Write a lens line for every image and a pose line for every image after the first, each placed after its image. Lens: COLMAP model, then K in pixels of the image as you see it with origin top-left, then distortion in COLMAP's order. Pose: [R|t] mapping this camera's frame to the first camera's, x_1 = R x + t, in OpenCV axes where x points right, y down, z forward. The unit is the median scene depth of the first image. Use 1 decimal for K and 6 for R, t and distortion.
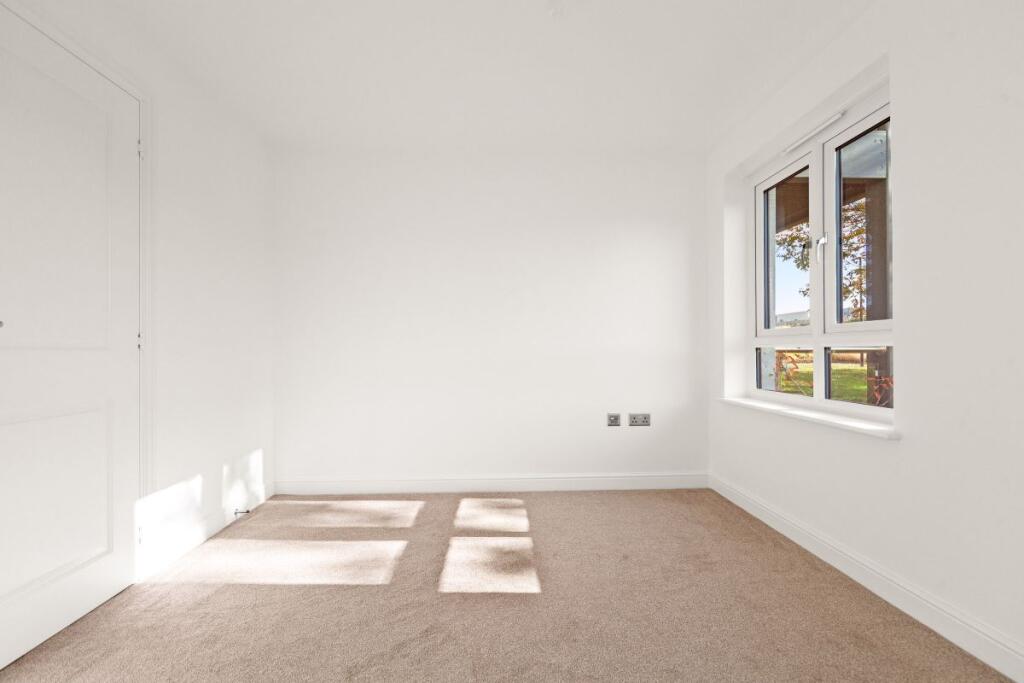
lens RADIAL K [[415.6, 0, 509.4], [0, 415.6, 361.4], [0, 0, 1]] dist [-0.002241, -0.000123]
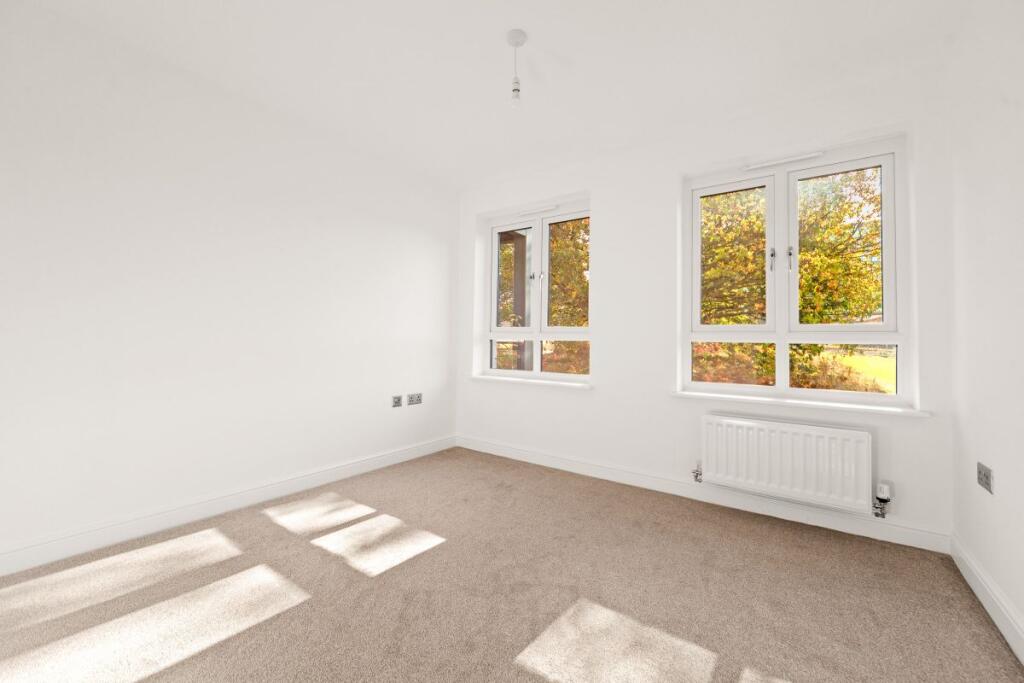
lens RADIAL K [[422.9, 0, 512.0], [0, 422.9, 341.5], [0, 0, 1]] dist [0.000394, 0.000057]
pose [[0.601087, 0.011274, 0.799104, -0.645423], [0.003596, 0.999852, -0.016812, -0.001812], [-0.799175, 0.012979, 0.600958, 0.075355]]
